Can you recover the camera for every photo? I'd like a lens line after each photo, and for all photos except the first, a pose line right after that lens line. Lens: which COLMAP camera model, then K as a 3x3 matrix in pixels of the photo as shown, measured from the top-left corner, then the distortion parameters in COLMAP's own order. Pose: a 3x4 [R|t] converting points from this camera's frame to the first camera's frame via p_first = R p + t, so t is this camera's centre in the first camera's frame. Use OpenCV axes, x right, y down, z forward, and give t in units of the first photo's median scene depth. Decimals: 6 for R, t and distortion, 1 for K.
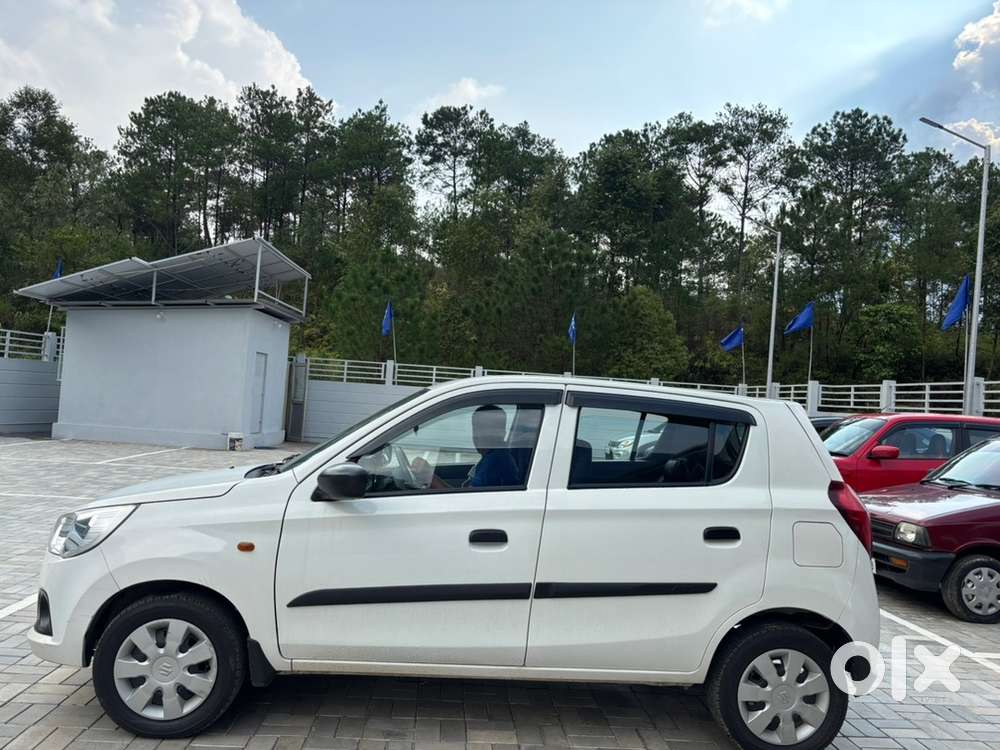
lens RADIAL K [[764.7, 0, 500.0], [0, 764.7, 375.0], [0, 0, 1]] dist [0.027248, -0.033270]
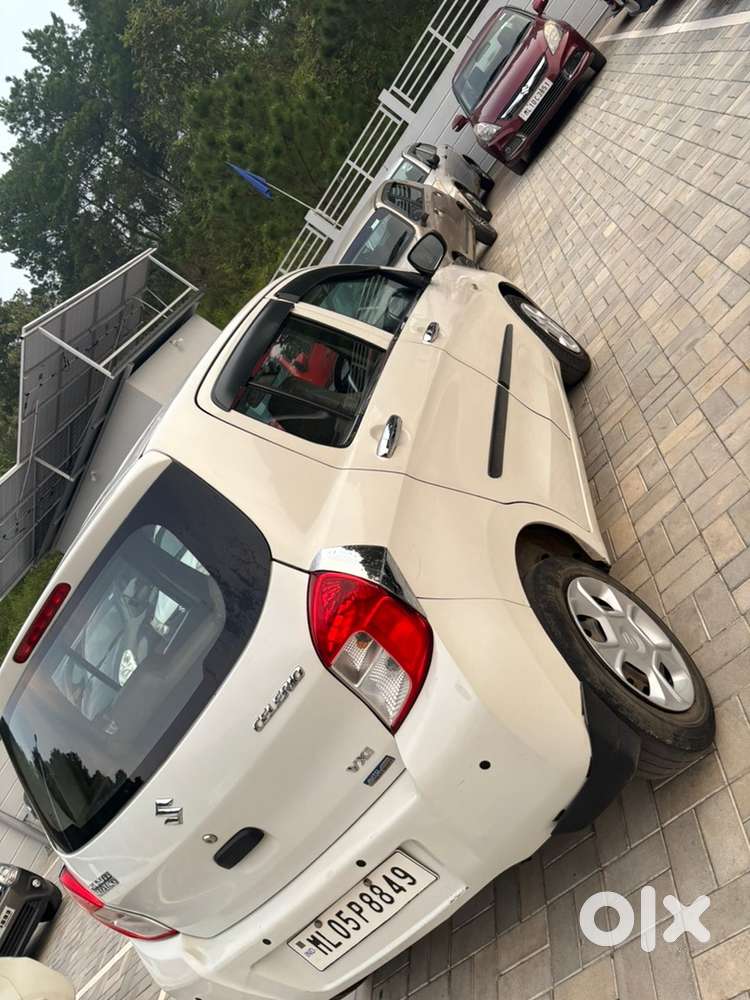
lens RADIAL K [[764.7, 0, 381.8], [0, 764.7, 501.6], [0, 0, 1]] dist [0.027248, -0.033270]
pose [[0.508456, -0.681220, -0.526698, 0.031361], [0.854147, 0.476510, 0.208256, 0.007011], [0.109109, -0.555767, 0.824147, 0.117150]]
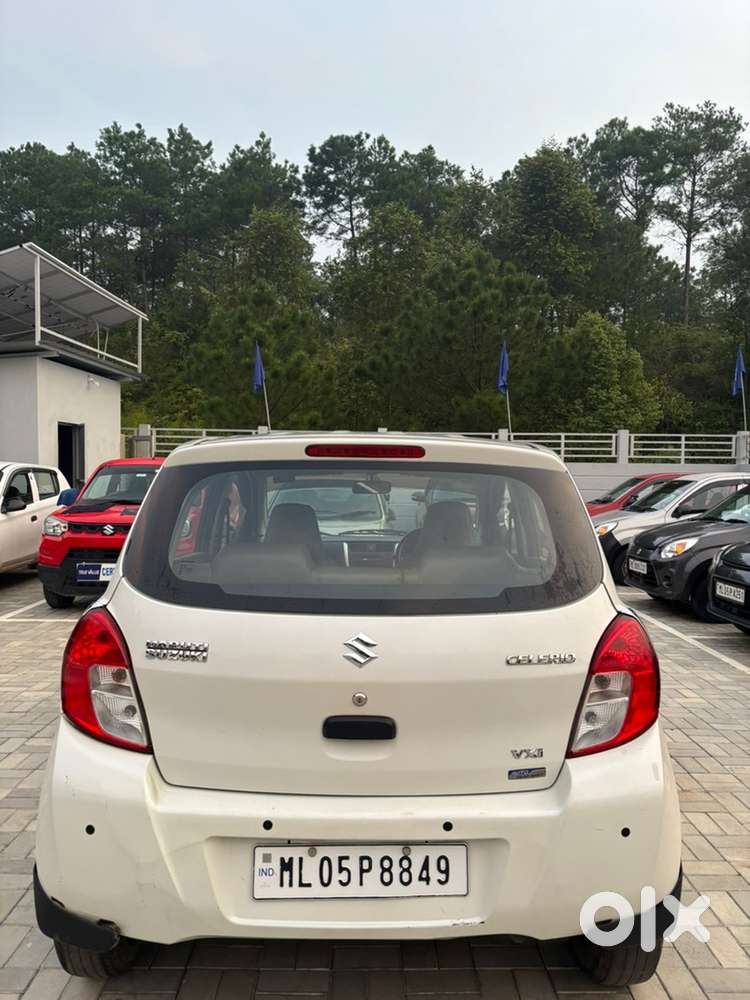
lens RADIAL K [[759.1, 0, 378.7], [0, 759.1, 514.3], [0, 0, 1]] dist [0.058727, -0.072136]
pose [[0.997143, -0.051341, -0.055410, 0.002626], [0.055990, 0.994731, 0.085882, 0.003510], [0.050708, -0.088739, 0.994763, 0.102644]]
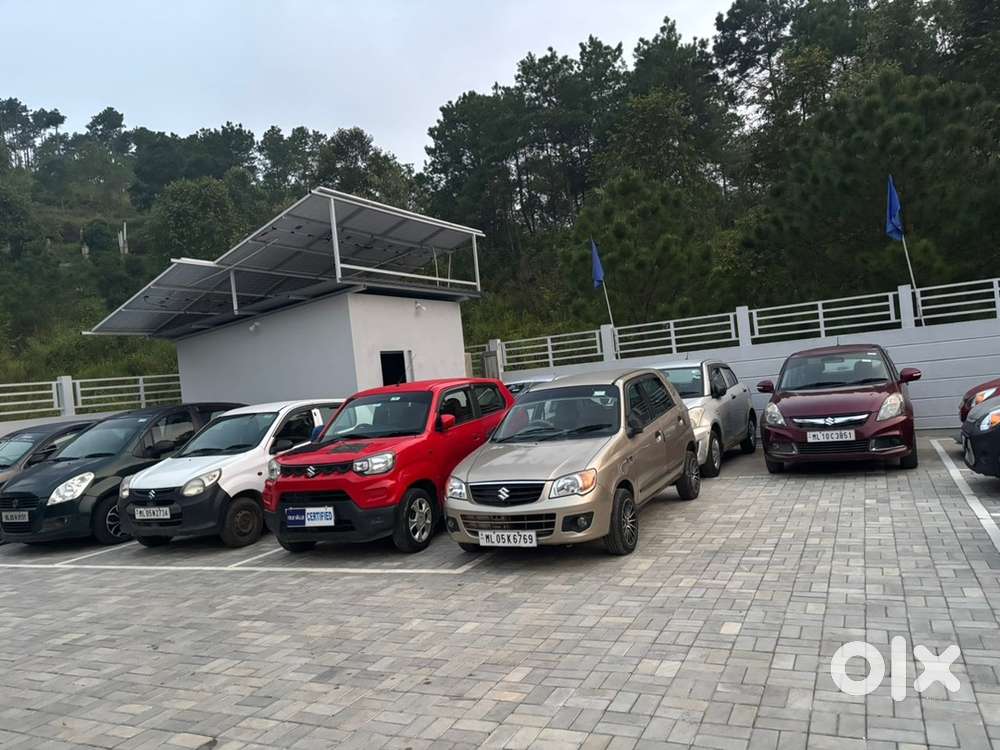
lens RADIAL K [[759.1, 0, 504.2], [0, 759.1, 375.5], [0, 0, 1]] dist [0.058727, -0.072136]
pose [[0.859230, -0.157390, -0.486778, 0.041251], [0.175023, 0.984520, -0.009385, 0.006406], [0.480720, -0.077134, 0.873475, 0.142087]]
